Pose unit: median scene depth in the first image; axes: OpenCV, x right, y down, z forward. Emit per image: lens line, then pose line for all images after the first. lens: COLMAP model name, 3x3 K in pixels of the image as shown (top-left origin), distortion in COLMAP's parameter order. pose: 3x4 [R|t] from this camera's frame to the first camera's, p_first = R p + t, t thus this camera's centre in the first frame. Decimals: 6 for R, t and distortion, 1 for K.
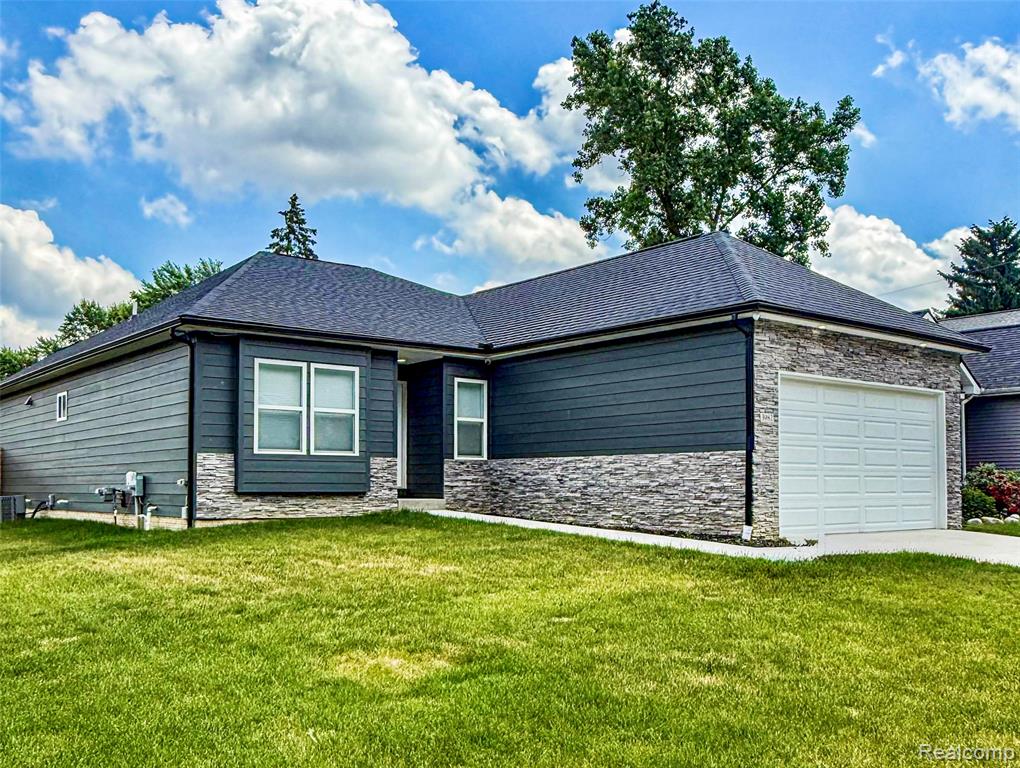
lens RADIAL K [[992.4, 0, 510.2], [0, 992.4, 384.8], [0, 0, 1]] dist [-0.002324, 0.000000]
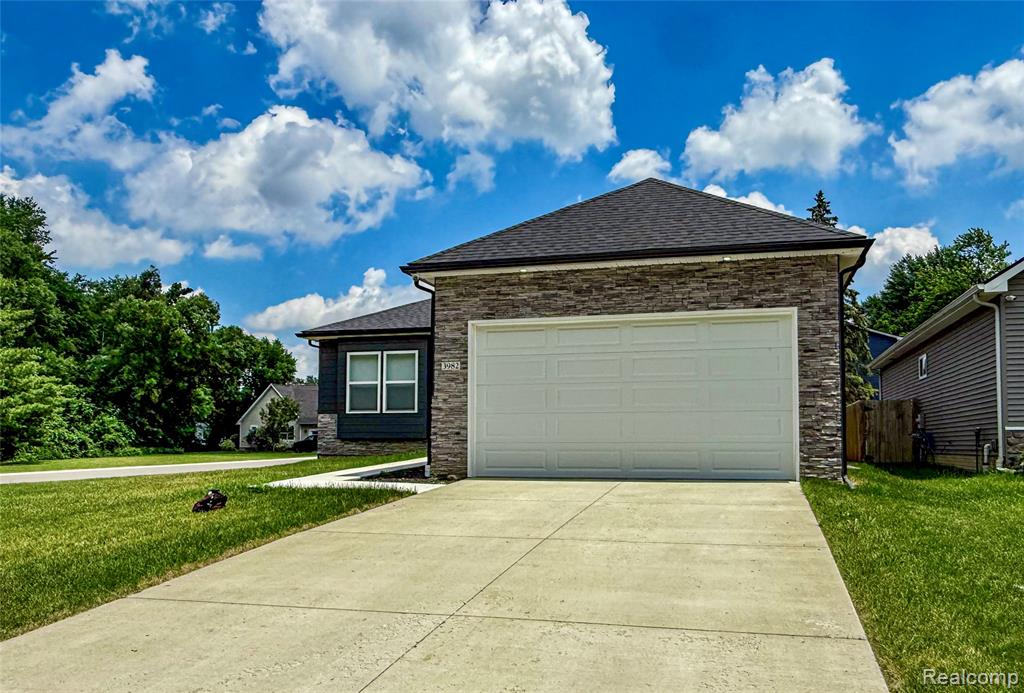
lens RADIAL K [[778.4, 0, 513.4], [0, 778.4, 346.7], [0, 0, 1]] dist [-0.003784, -0.000666]
pose [[0.569986, -0.100372, -0.815501, 0.901750], [0.079499, 0.994591, -0.066849, 0.067476], [0.817799, -0.026729, 0.574882, 0.509289]]
